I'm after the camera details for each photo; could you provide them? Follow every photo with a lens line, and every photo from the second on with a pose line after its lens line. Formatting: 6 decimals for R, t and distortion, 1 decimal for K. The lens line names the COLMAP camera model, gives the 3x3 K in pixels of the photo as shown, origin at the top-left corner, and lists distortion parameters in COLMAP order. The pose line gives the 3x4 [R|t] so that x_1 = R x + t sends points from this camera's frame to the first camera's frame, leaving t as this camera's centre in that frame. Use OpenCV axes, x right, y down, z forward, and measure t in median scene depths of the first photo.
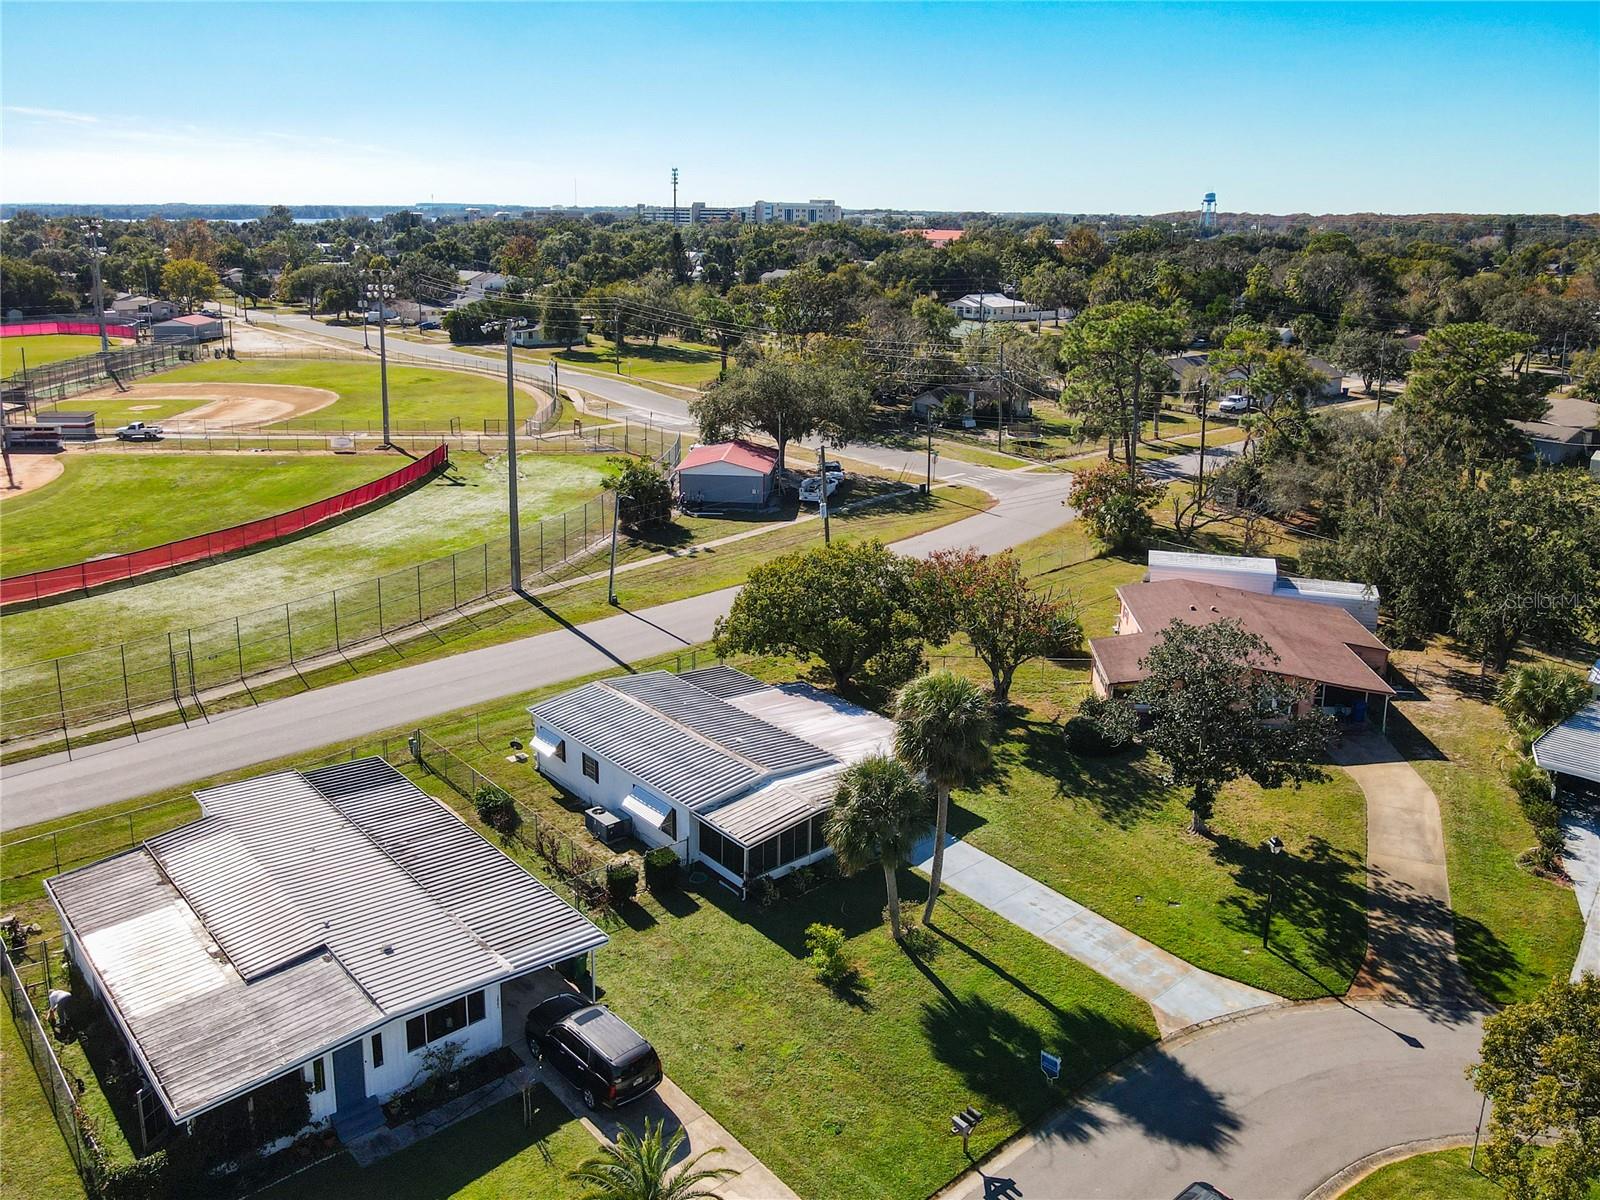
lens RADIAL K [[1274.3, 0, 812.6], [0, 1274.3, 592.3], [0, 0, 1]] dist [-0.046047, 0.015596]
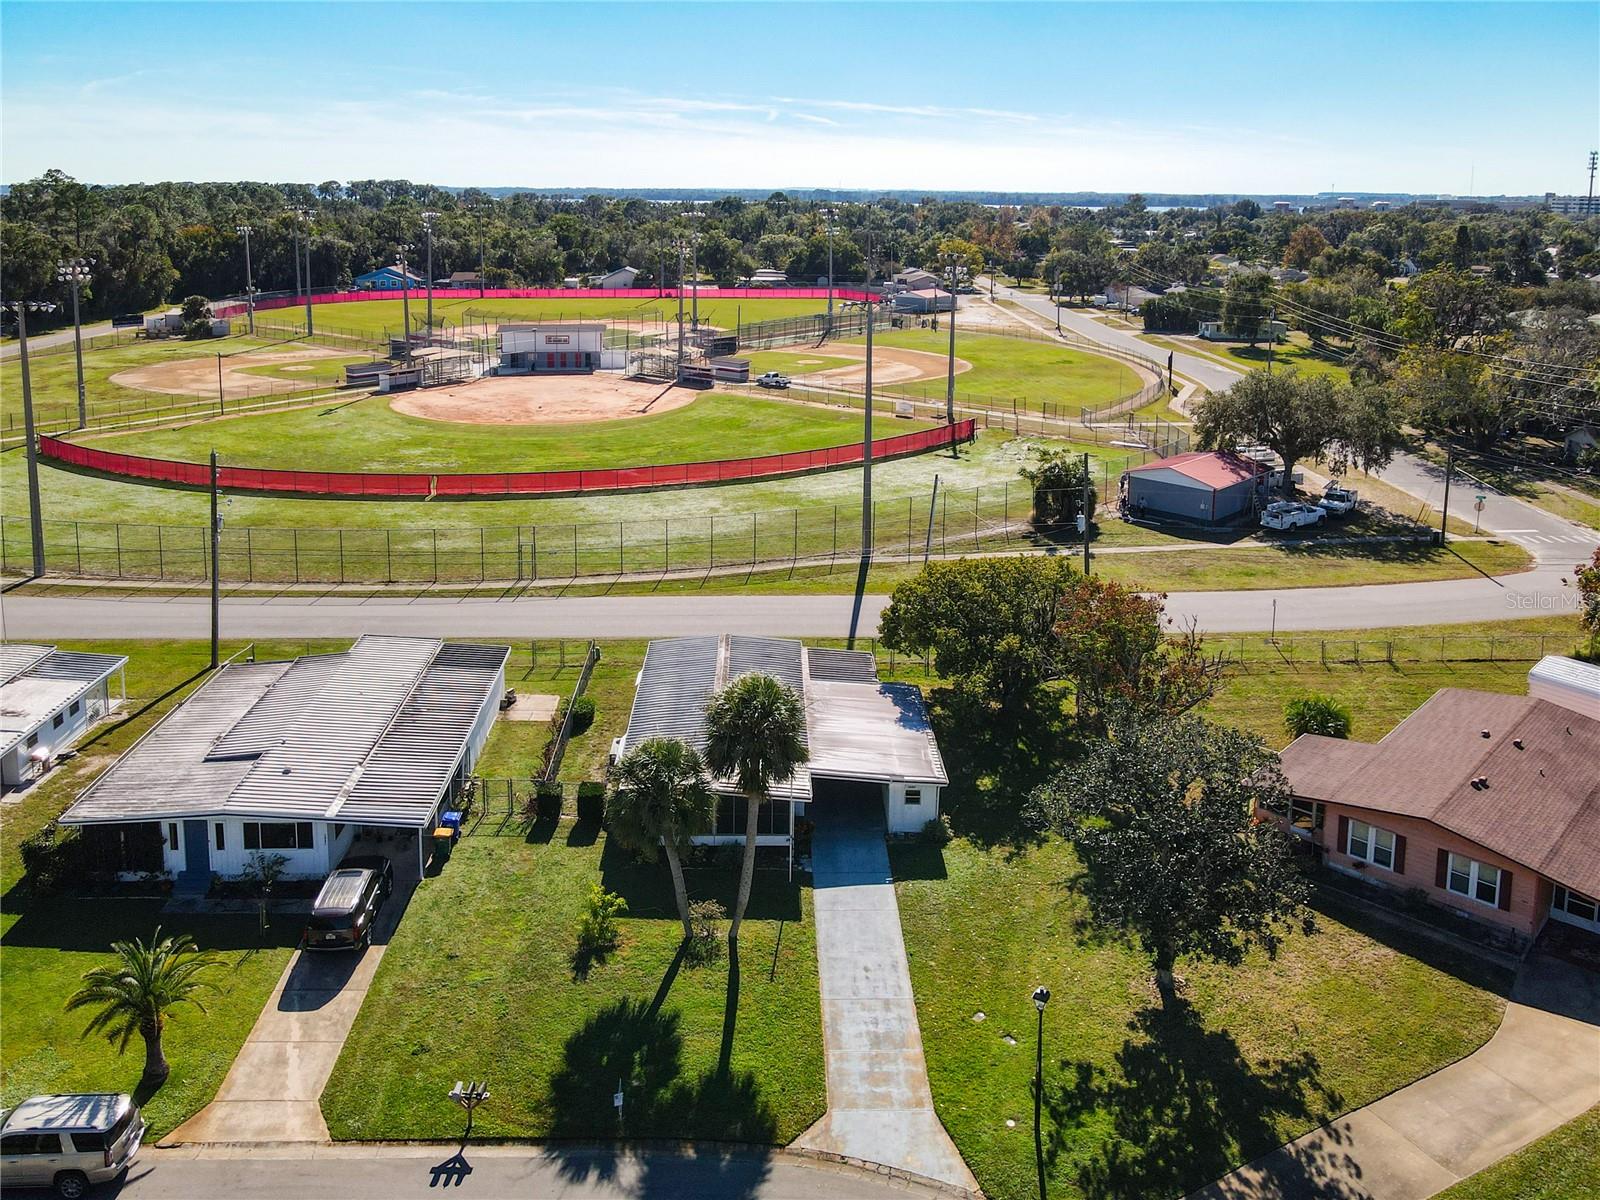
lens RADIAL K [[1265.7, 0, 757.9], [0, 1265.7, 484.3], [0, 0, 1]] dist [-0.022765, 0.022808]
pose [[0.748321, 0.143651, -0.647596, 0.611945], [-0.189608, 0.981859, -0.001301, -0.067545], [0.635661, 0.123763, 0.761983, 0.229981]]
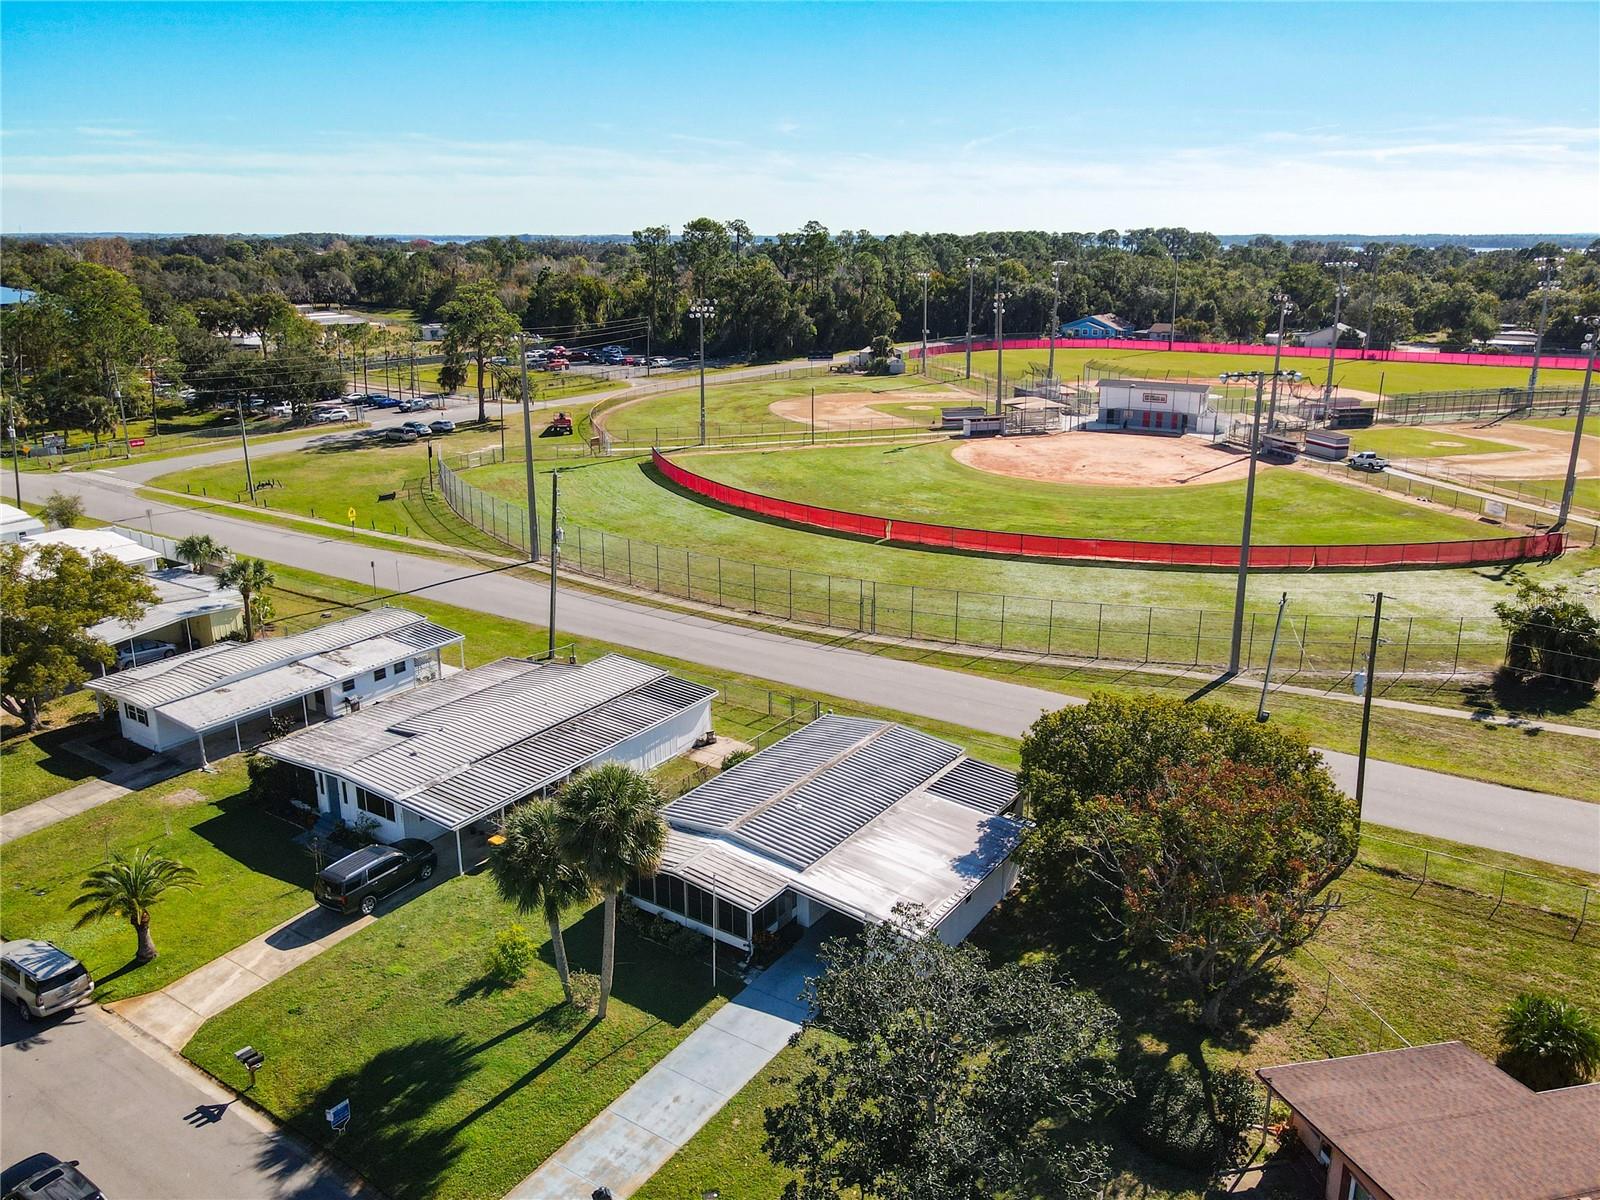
lens RADIAL K [[1179.4, 0, 801.5], [0, 1179.4, 681.7], [0, 0, 1]] dist [-0.010017, 0.012815]
pose [[0.229244, 0.332309, -0.914887, 0.768026], [-0.277654, 0.923192, 0.265754, -0.220038], [0.932928, 0.193100, 0.303903, 0.757962]]
